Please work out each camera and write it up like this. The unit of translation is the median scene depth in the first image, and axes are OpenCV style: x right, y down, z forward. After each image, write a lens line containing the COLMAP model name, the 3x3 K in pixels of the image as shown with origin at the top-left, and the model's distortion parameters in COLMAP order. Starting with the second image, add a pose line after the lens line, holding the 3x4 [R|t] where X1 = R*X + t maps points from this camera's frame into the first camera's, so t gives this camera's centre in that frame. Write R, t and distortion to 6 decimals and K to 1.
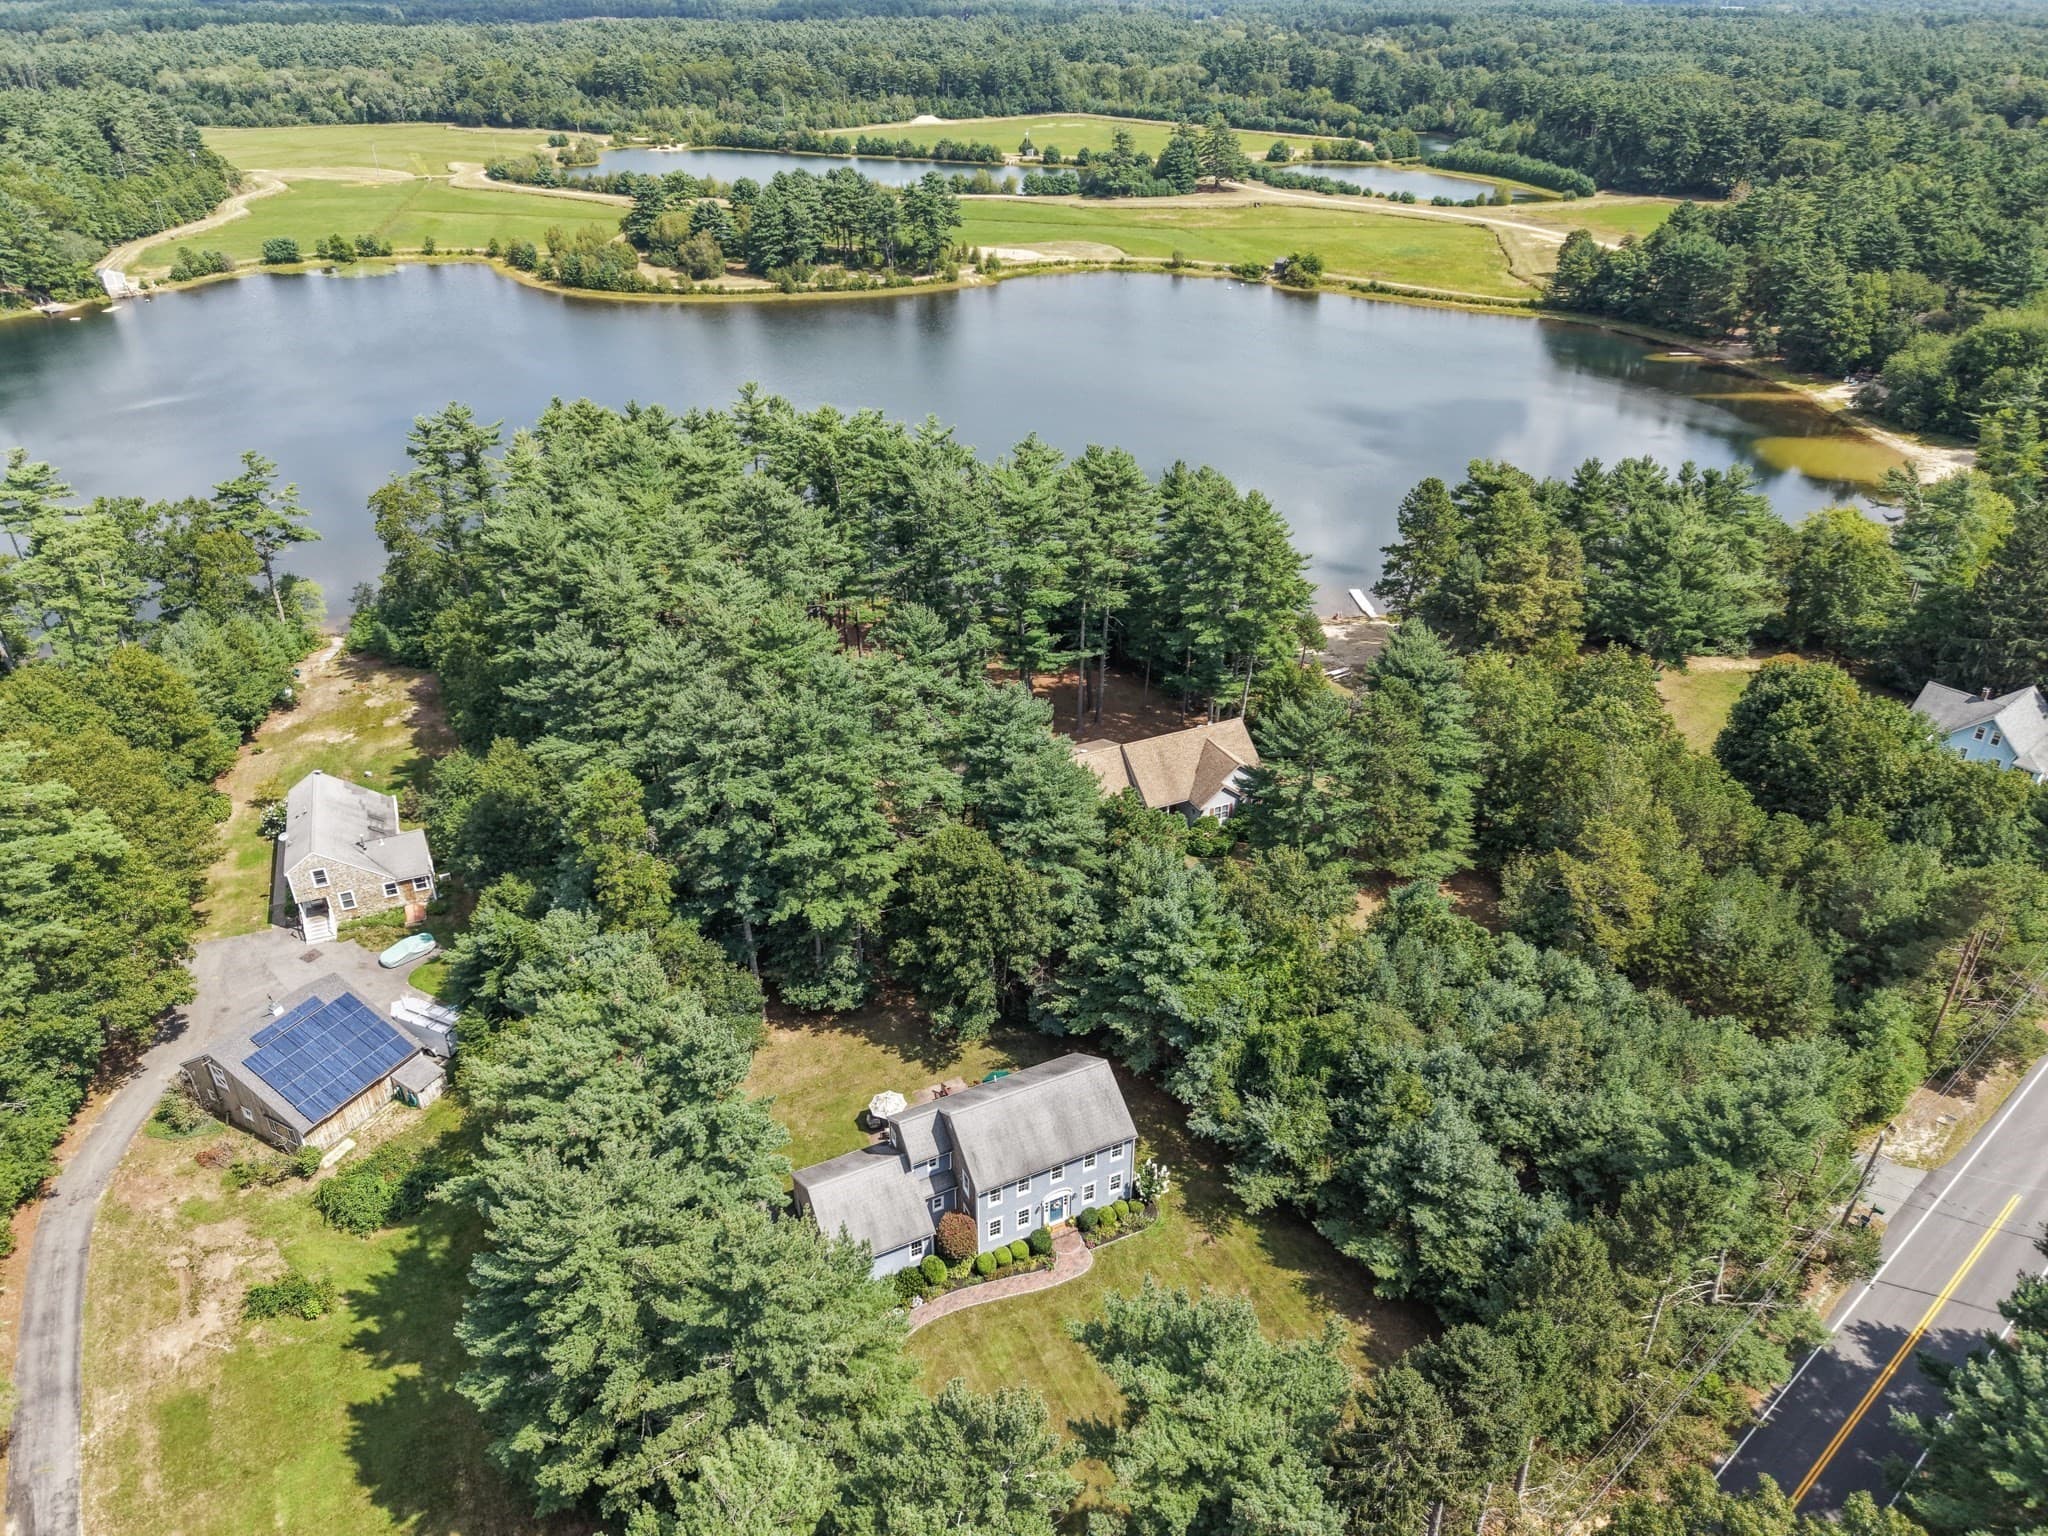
lens RADIAL K [[1406.6, 0, 1024.0], [0, 1406.6, 768.0], [0, 0, 1]] dist [0.013214, -0.005315]
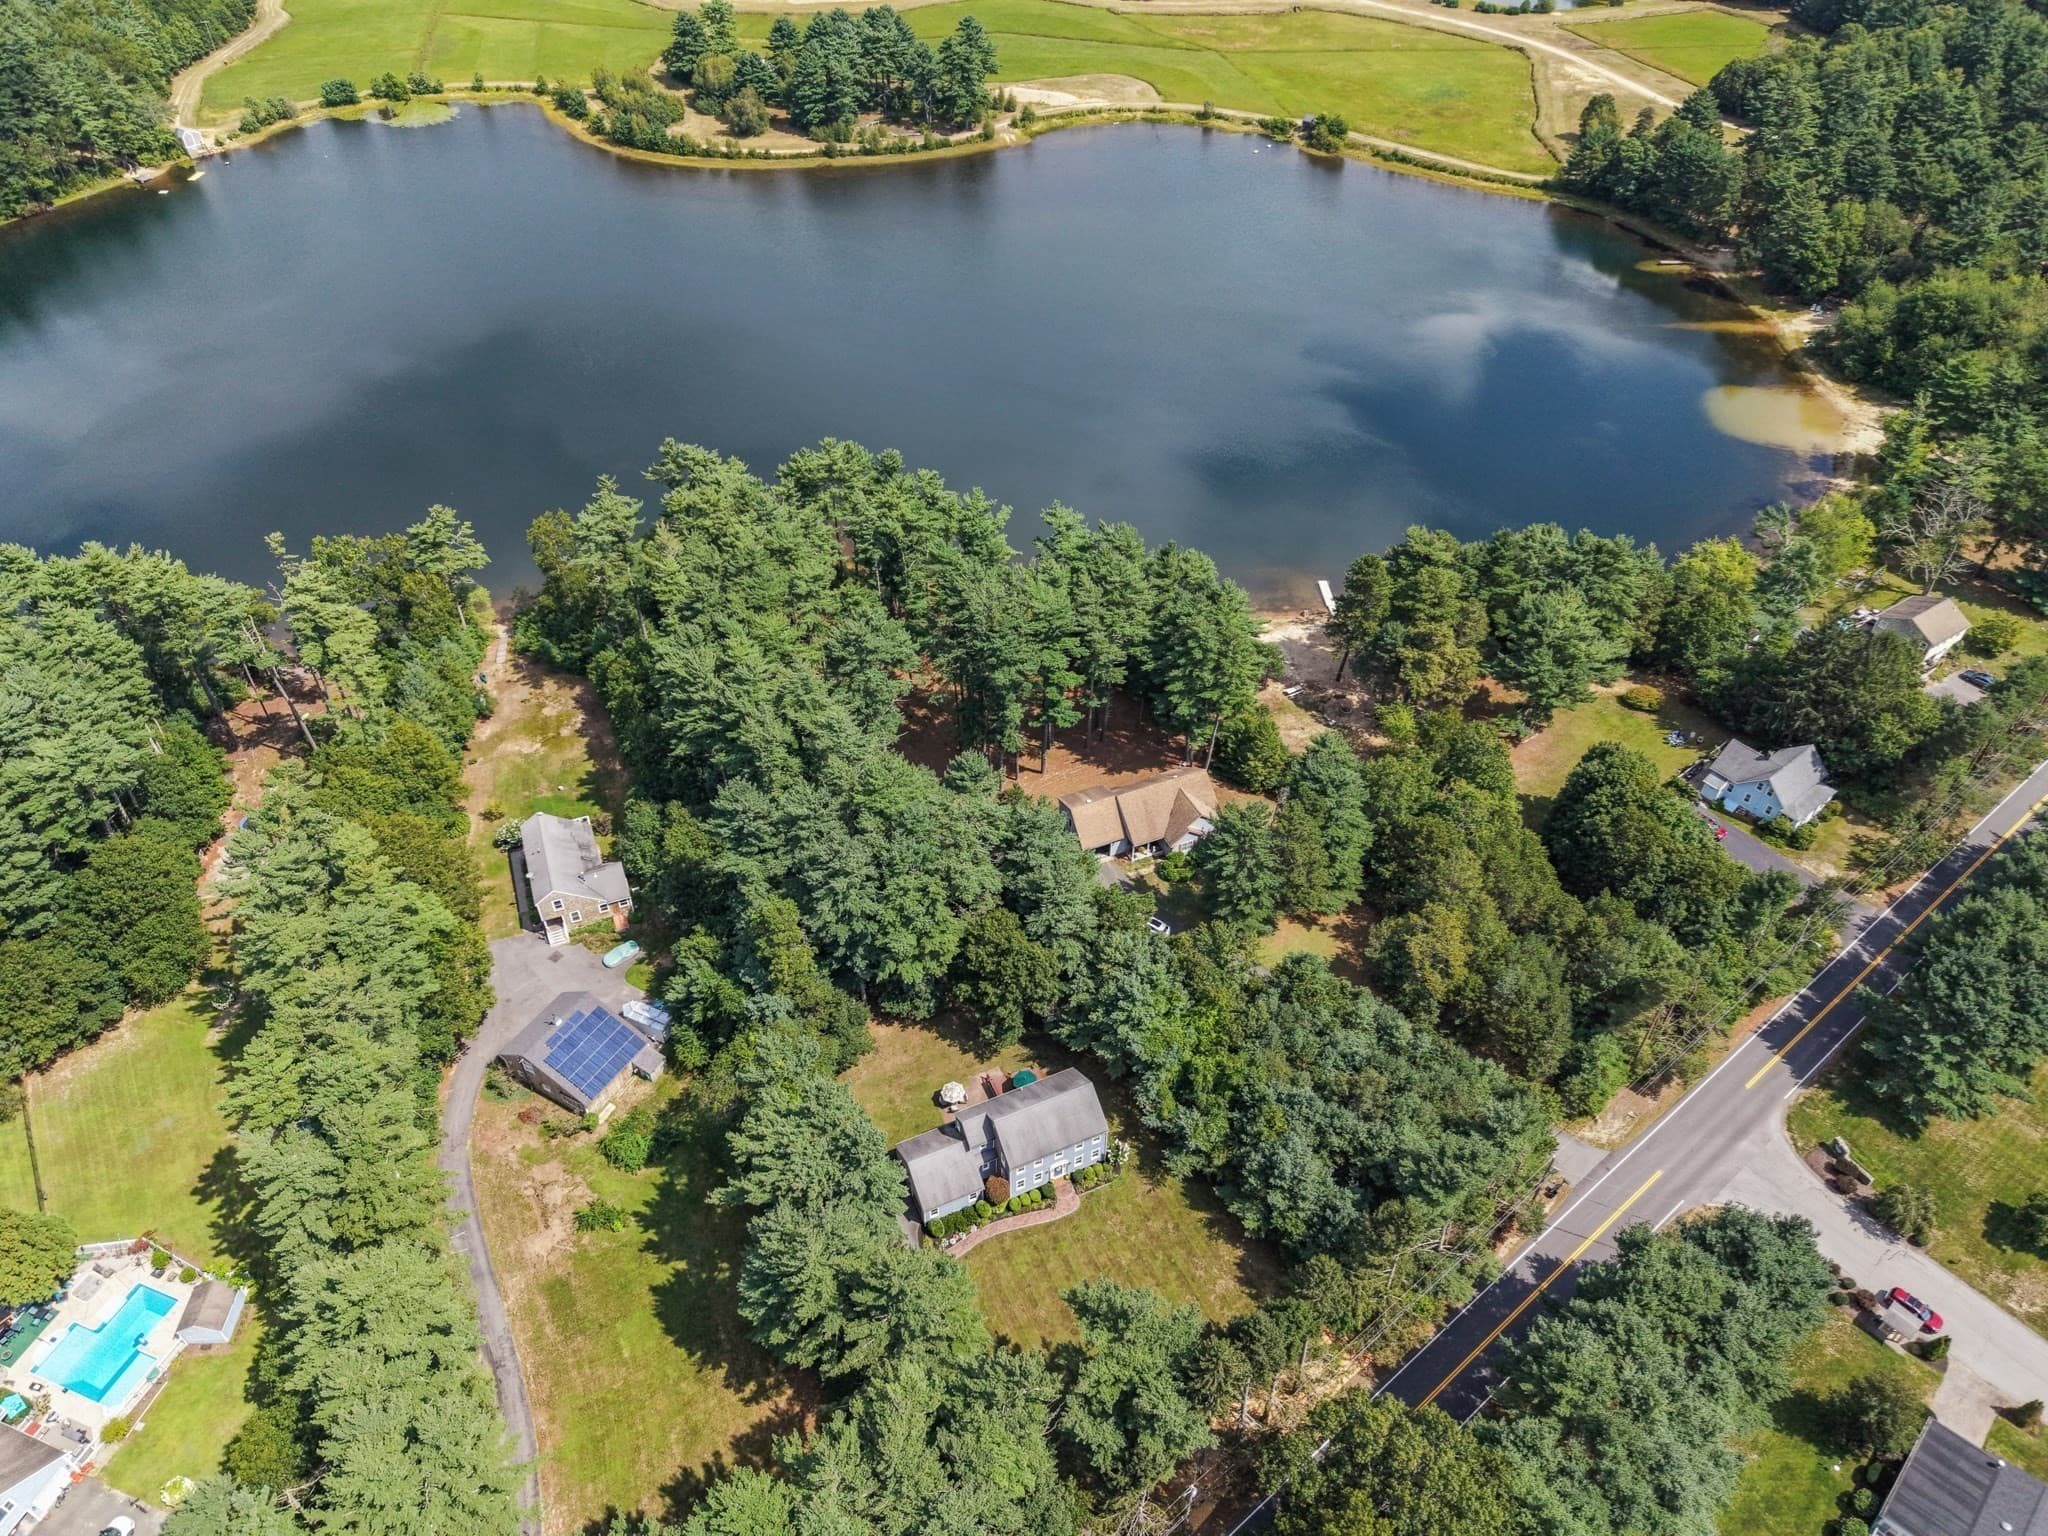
lens RADIAL K [[1431.5, 0, 1024.0], [0, 1431.5, 768.0], [0, 0, 1]] dist [0.032967, -0.028321]
pose [[0.999713, 0.017471, -0.016393, 0.002163], [-0.013401, 0.974995, 0.221824, -0.459996], [0.019859, -0.221541, 0.974949, -0.467156]]
